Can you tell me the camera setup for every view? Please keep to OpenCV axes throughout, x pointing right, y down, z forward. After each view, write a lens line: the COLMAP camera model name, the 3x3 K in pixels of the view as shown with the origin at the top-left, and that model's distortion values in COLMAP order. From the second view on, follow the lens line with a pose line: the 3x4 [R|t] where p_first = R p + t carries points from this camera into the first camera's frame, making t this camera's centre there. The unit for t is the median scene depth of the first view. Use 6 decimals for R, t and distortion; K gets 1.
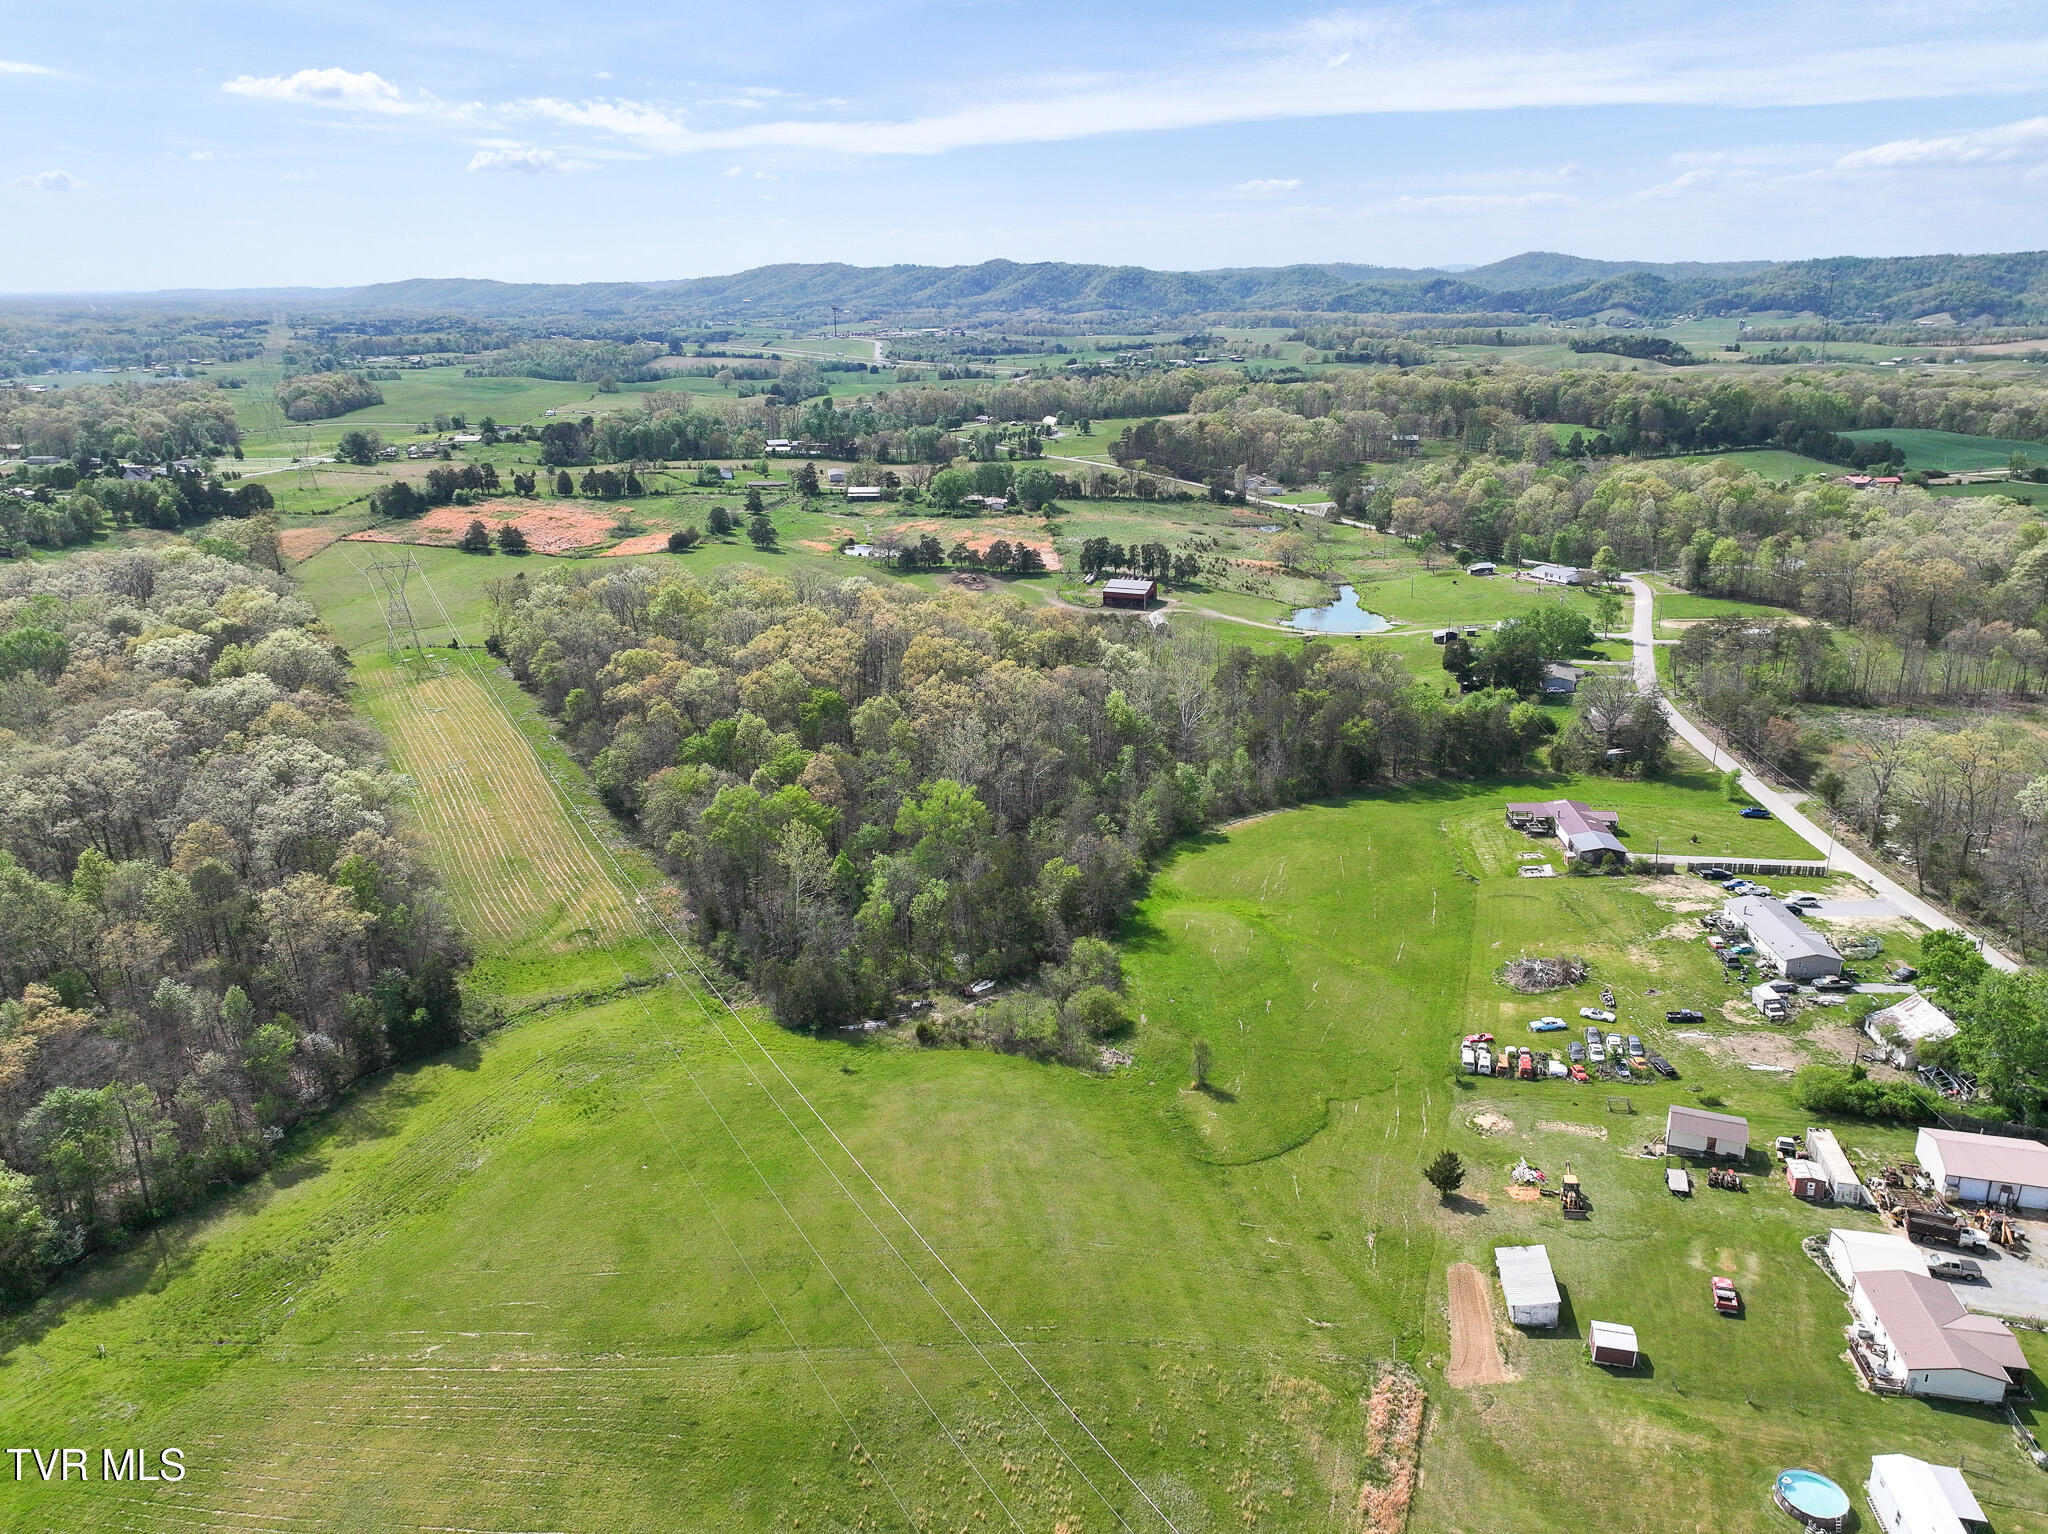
lens RADIAL K [[1437.5, 0, 1025.9], [0, 1437.5, 744.8], [0, 0, 1]] dist [0.001642, 0.013543]
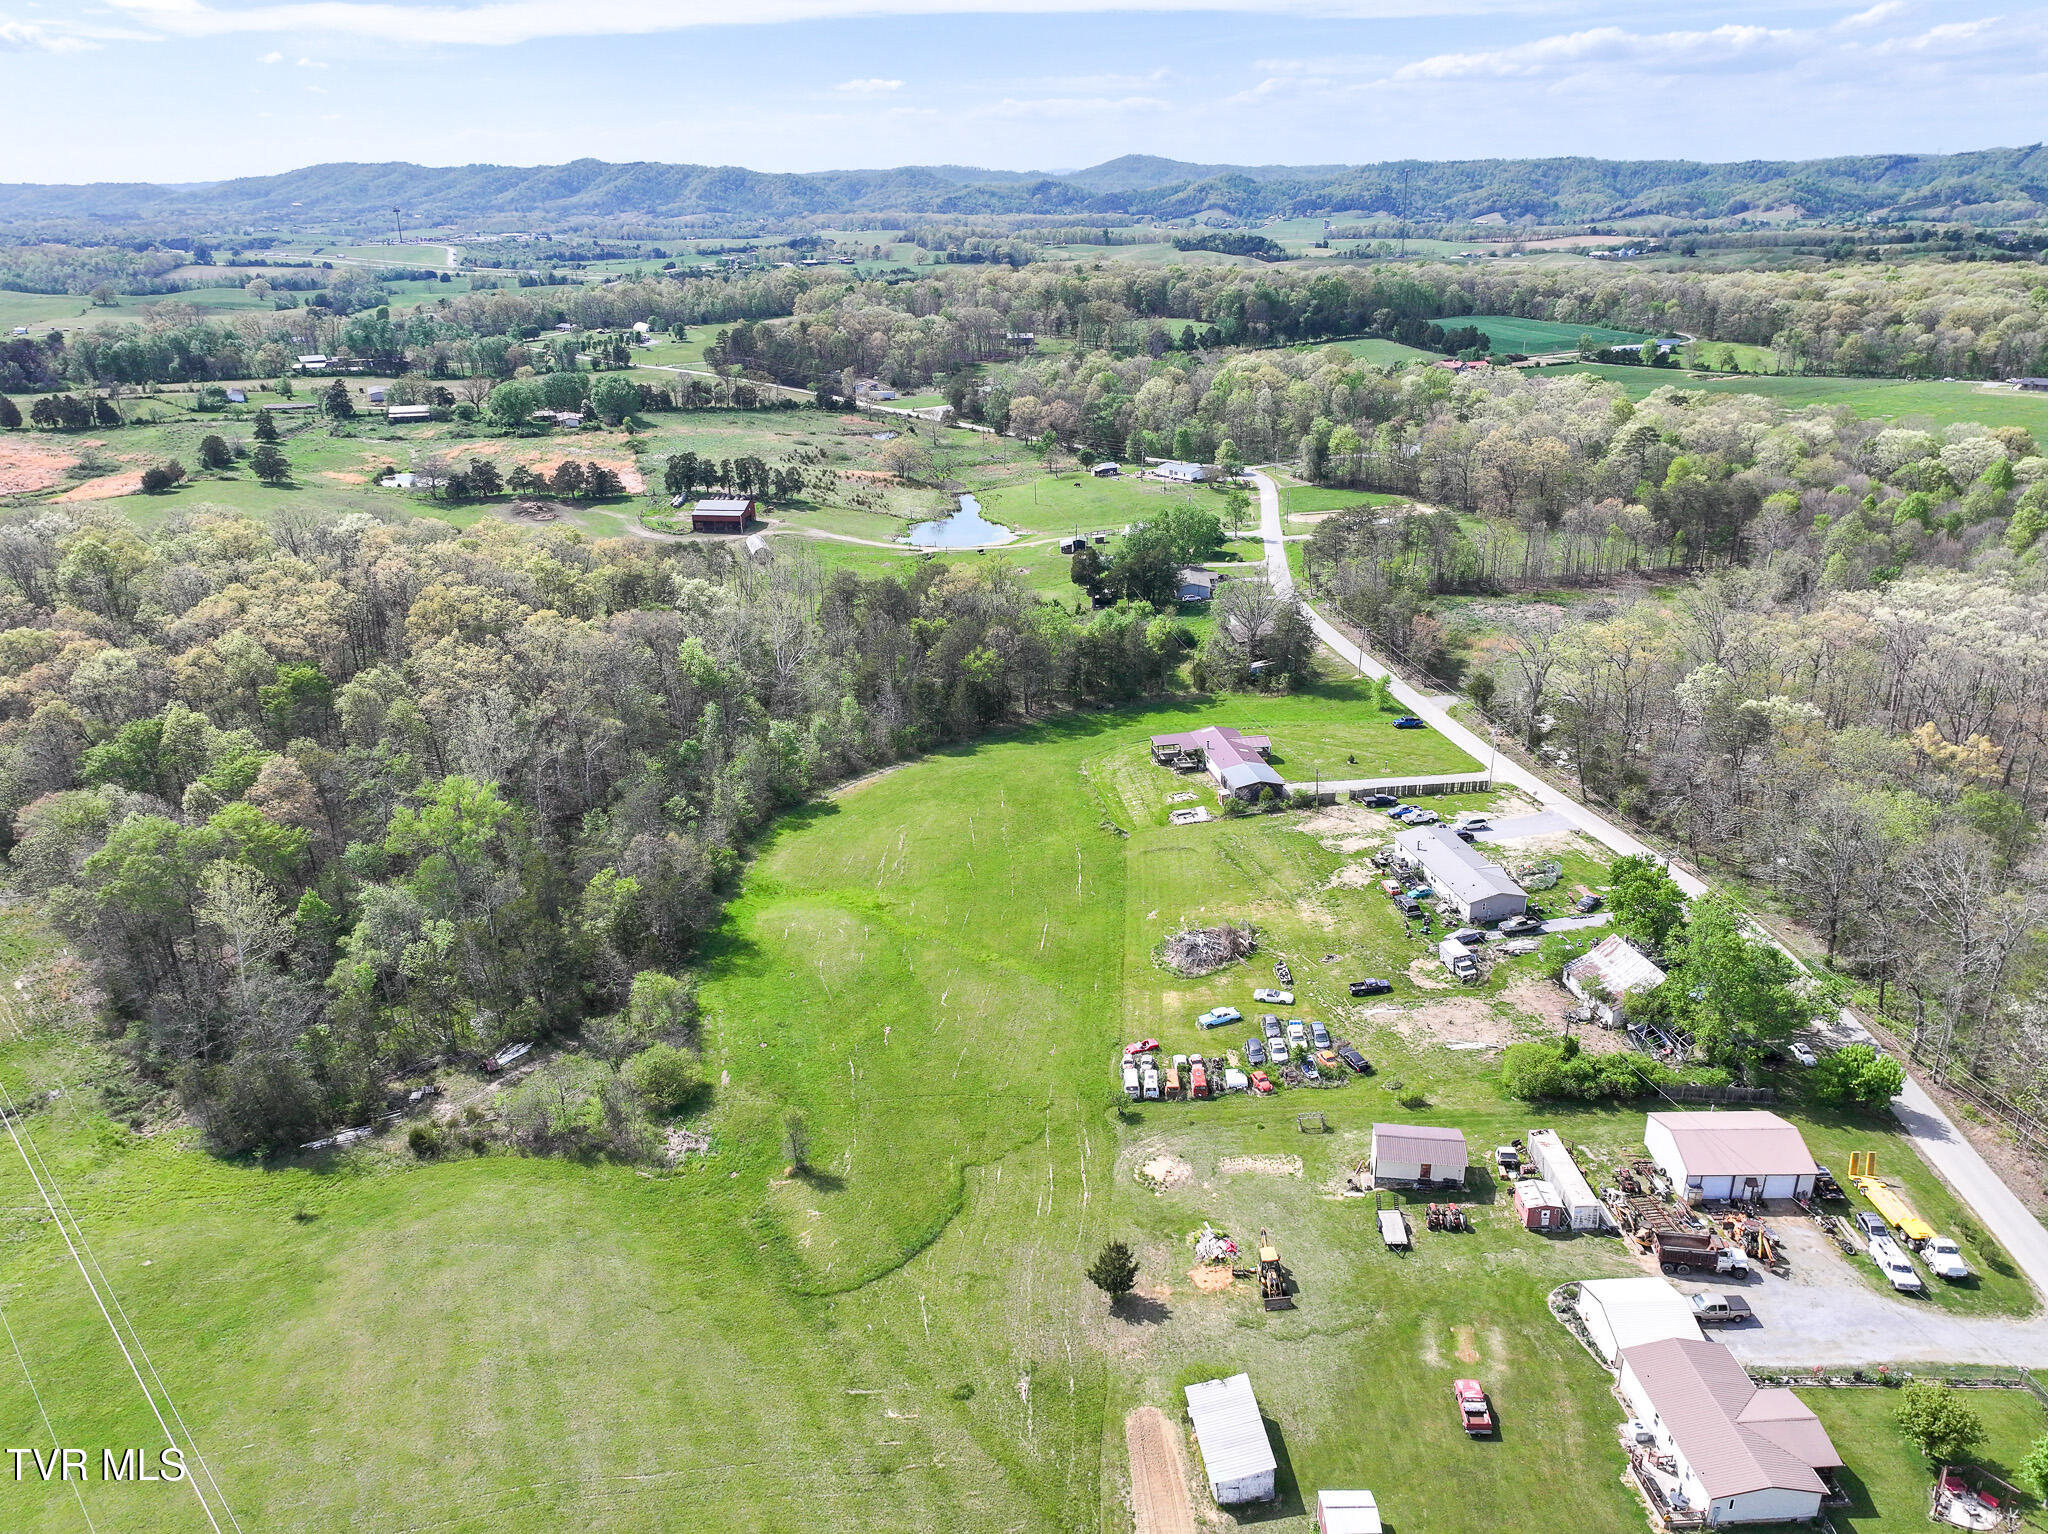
lens RADIAL K [[1437.5, 0, 1024.7], [0, 1437.5, 754.4], [0, 0, 1]] dist [0.001642, 0.013543]
pose [[0.968146, -0.092011, 0.232868, 0.049267], [0.076863, 0.994342, 0.073328, -0.016620], [-0.238298, -0.053093, 0.969740, 0.151694]]
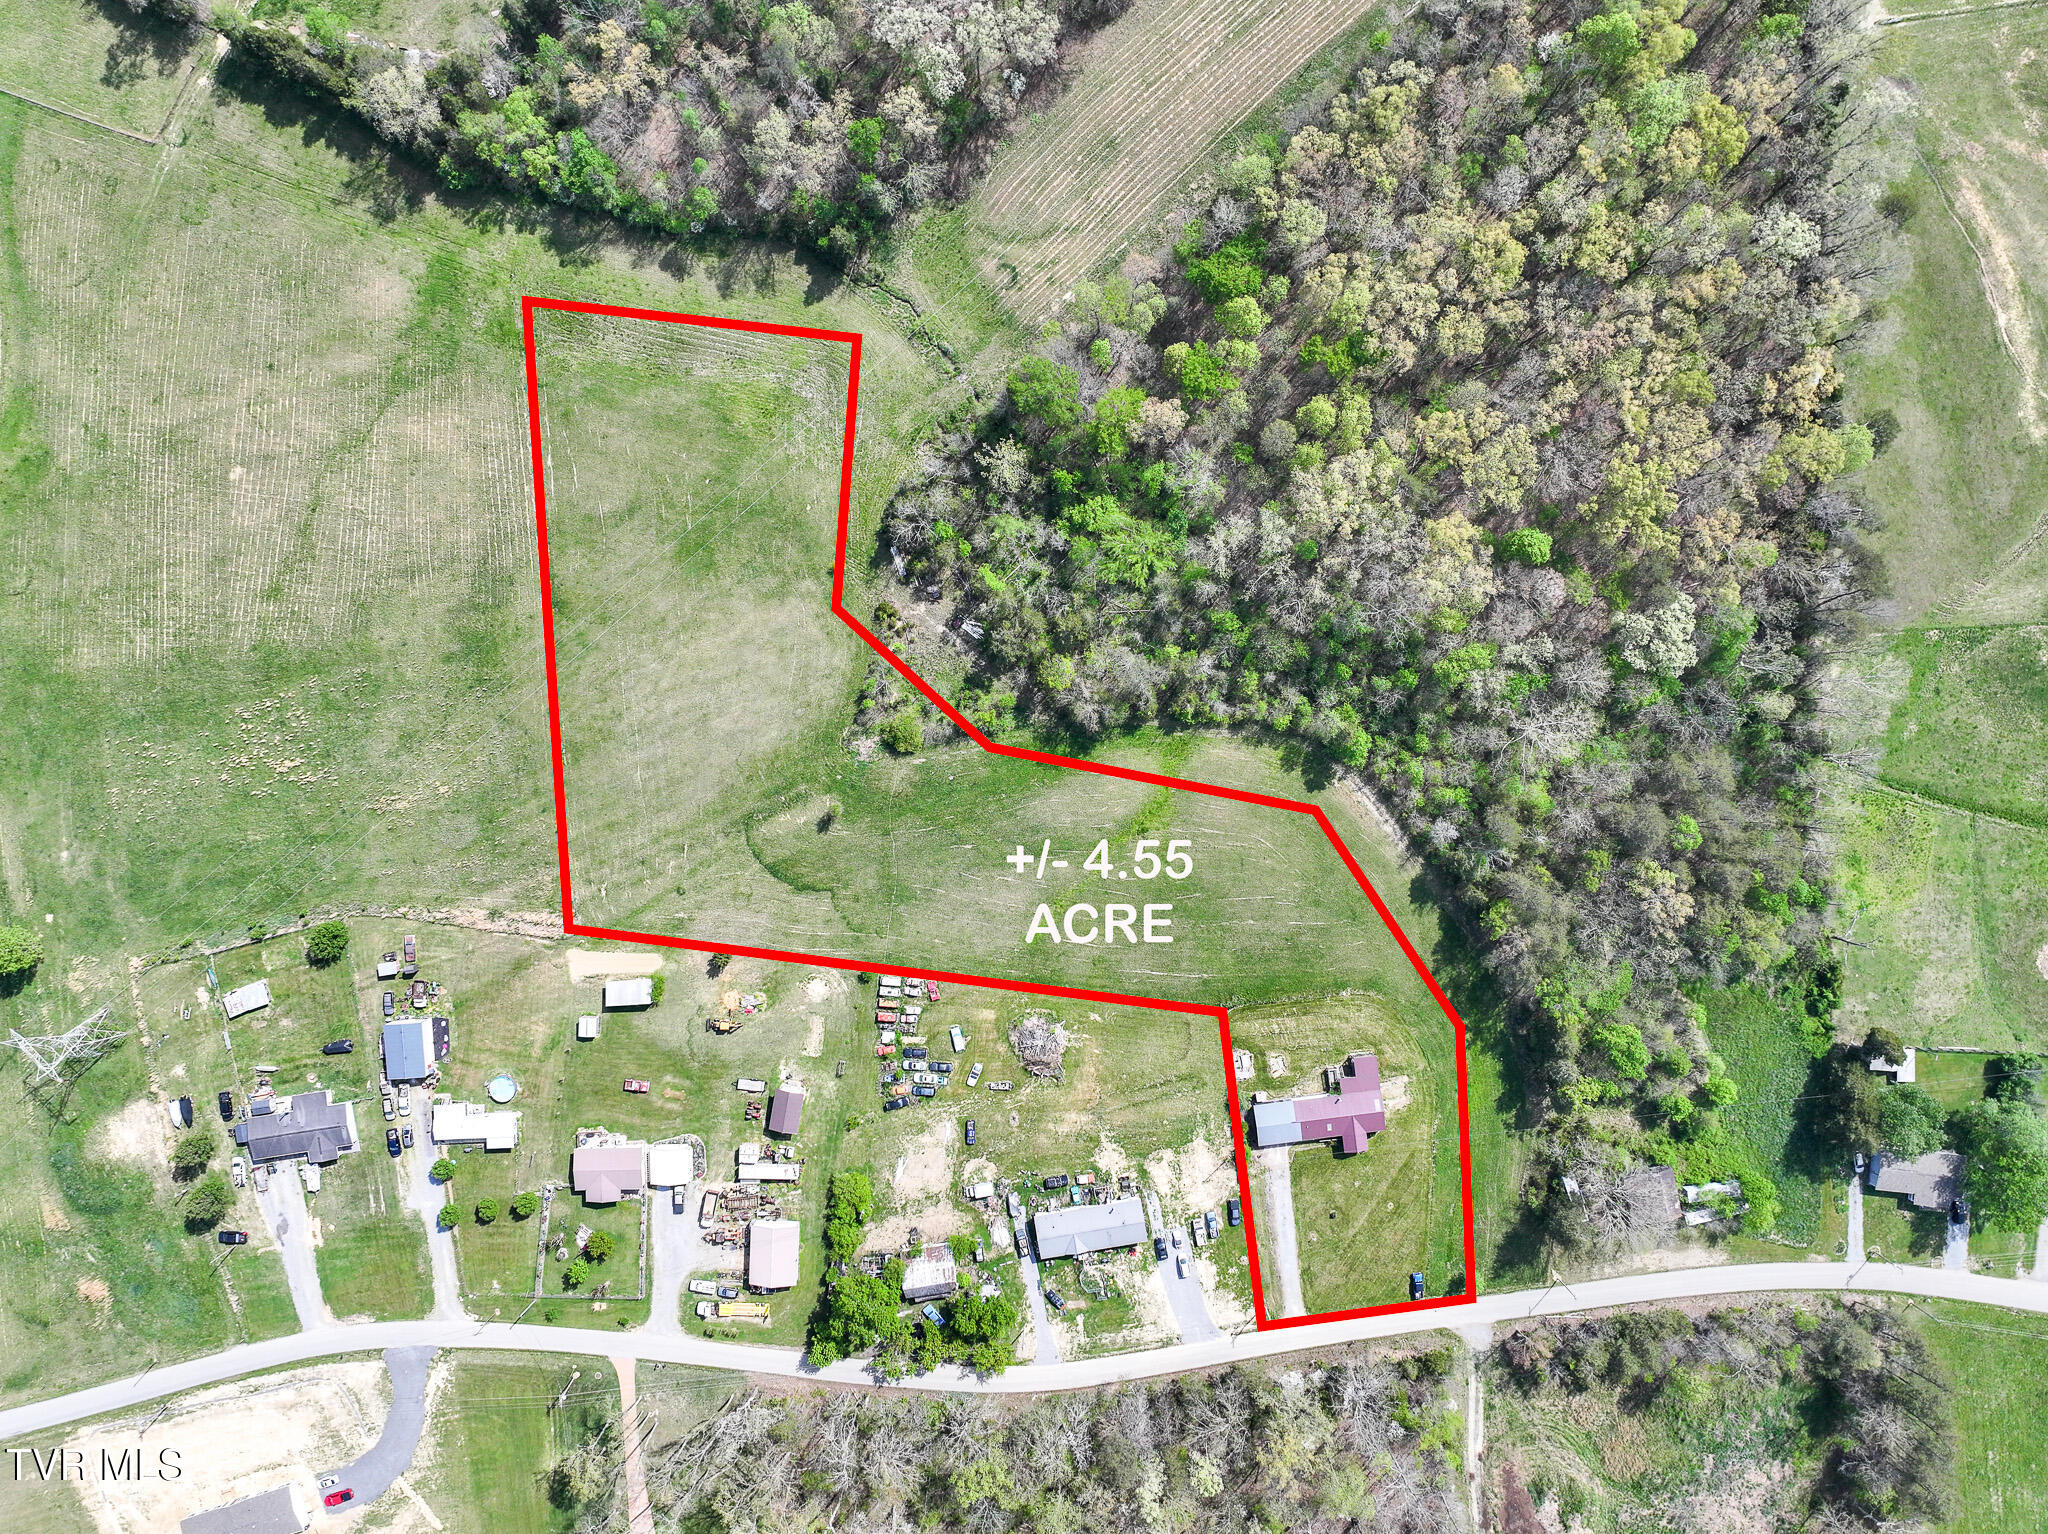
lens RADIAL K [[1437.5, 0, 1025.4], [0, 1437.5, 763.9], [0, 0, 1]] dist [0.001642, 0.013543]
pose [[0.206858, 0.977949, 0.028741, 0.043886], [-0.303861, 0.036295, 0.952025, -0.785011], [0.929988, -0.205667, 0.304668, 0.446836]]
